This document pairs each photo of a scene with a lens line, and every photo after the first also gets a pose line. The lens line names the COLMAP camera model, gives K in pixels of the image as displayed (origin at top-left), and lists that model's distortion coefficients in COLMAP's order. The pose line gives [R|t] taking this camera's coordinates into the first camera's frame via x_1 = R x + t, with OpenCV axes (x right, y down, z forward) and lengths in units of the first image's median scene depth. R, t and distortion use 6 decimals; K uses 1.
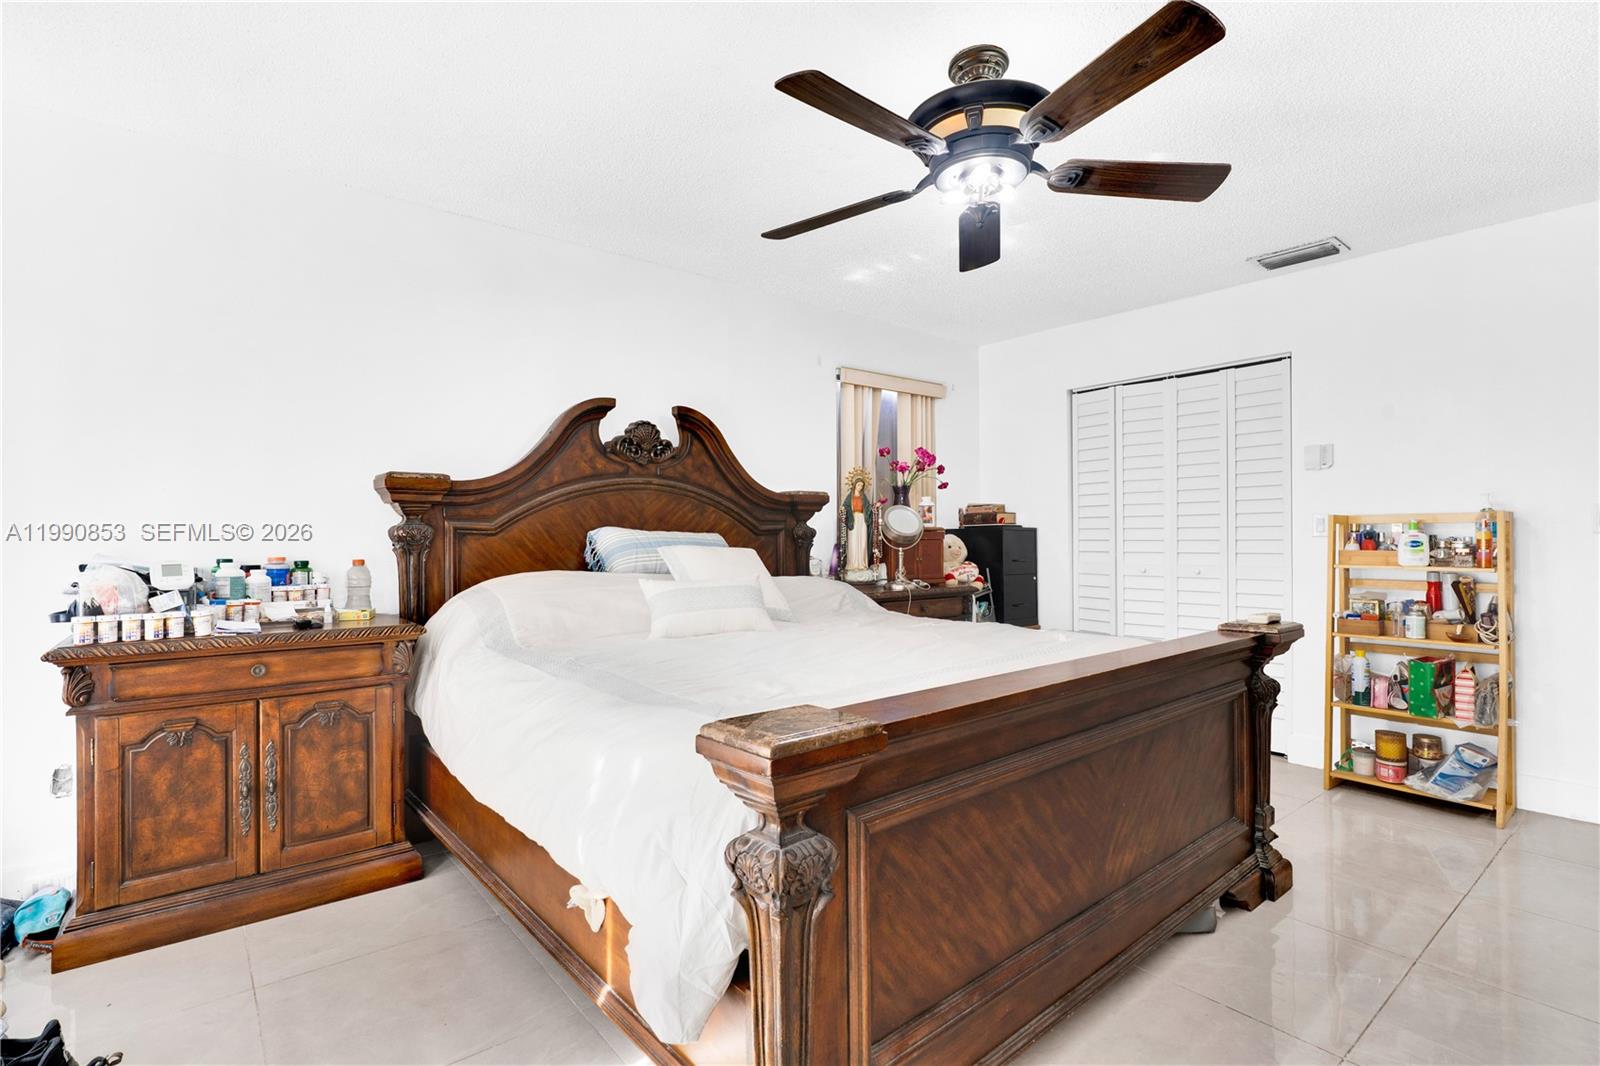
lens RADIAL K [[755.7, 0, 794.6], [0, 755.7, 532.4], [0, 0, 1]] dist [-0.001305, -0.000099]
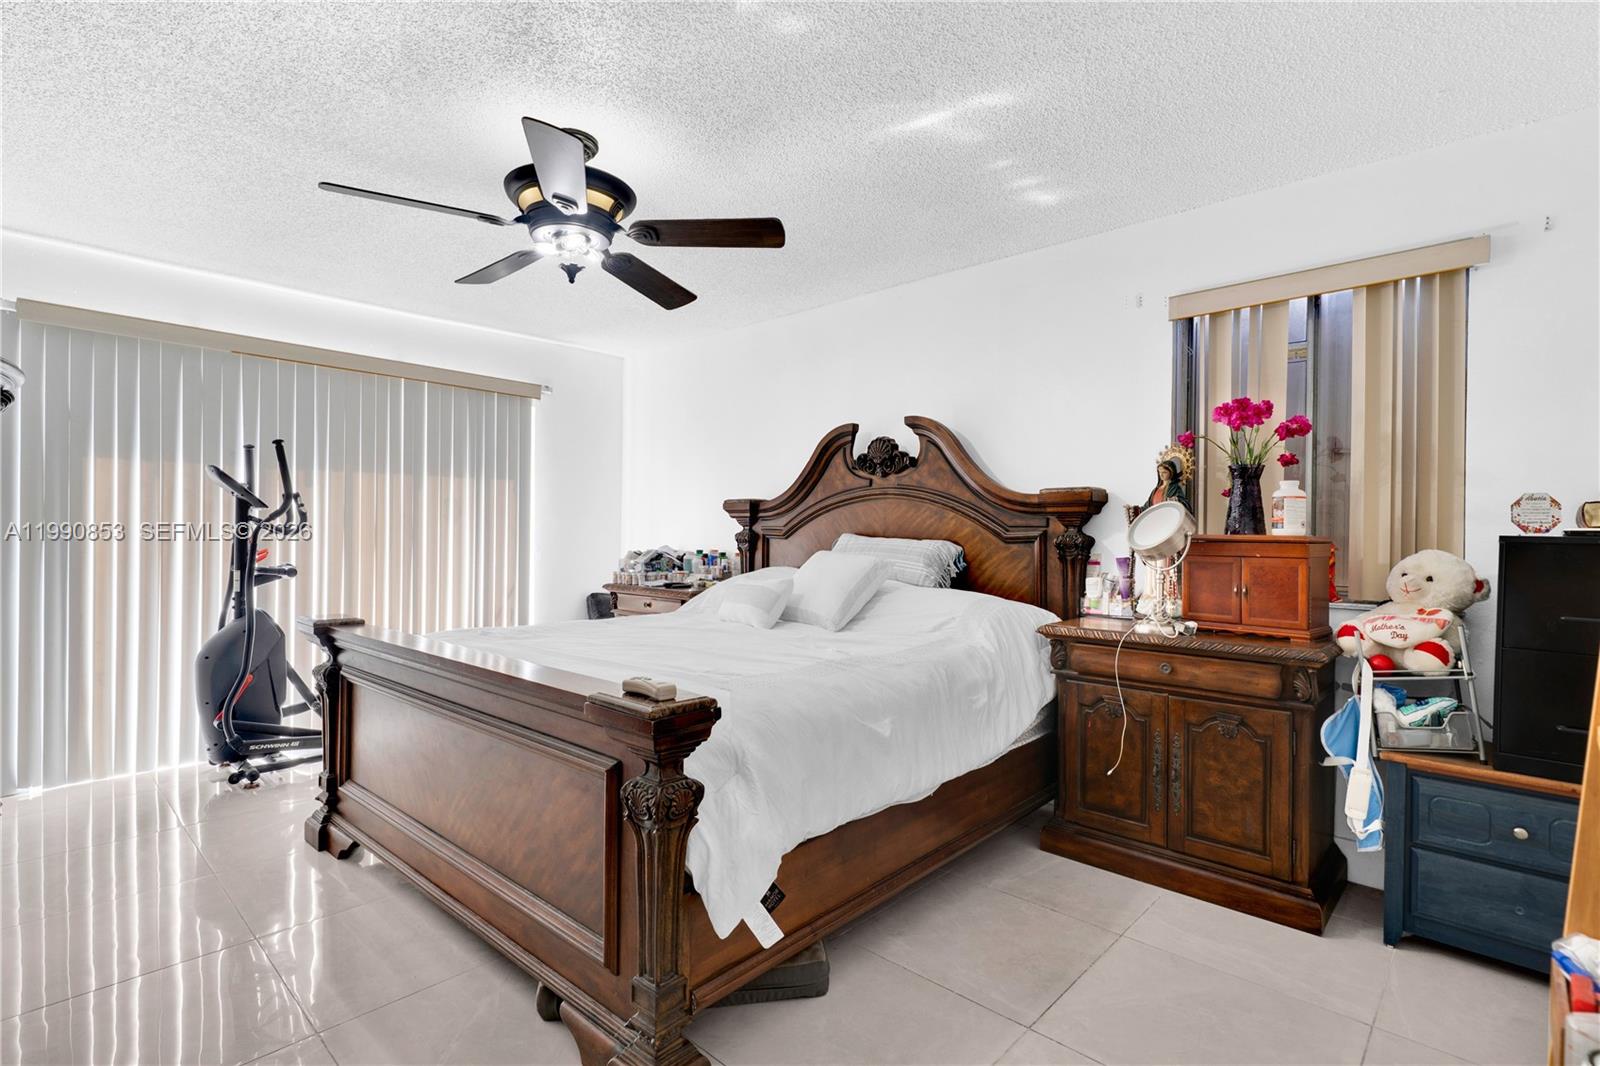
lens RADIAL K [[781.5, 0, 789.9], [0, 781.5, 540.9], [0, 0, 1]] dist [-0.001102, 0.000602]
pose [[0.113334, 0.002102, -0.993555, 0.887533], [-0.017419, 0.999848, 0.000128, 0.005117], [0.993404, 0.017292, 0.113353, 0.717379]]
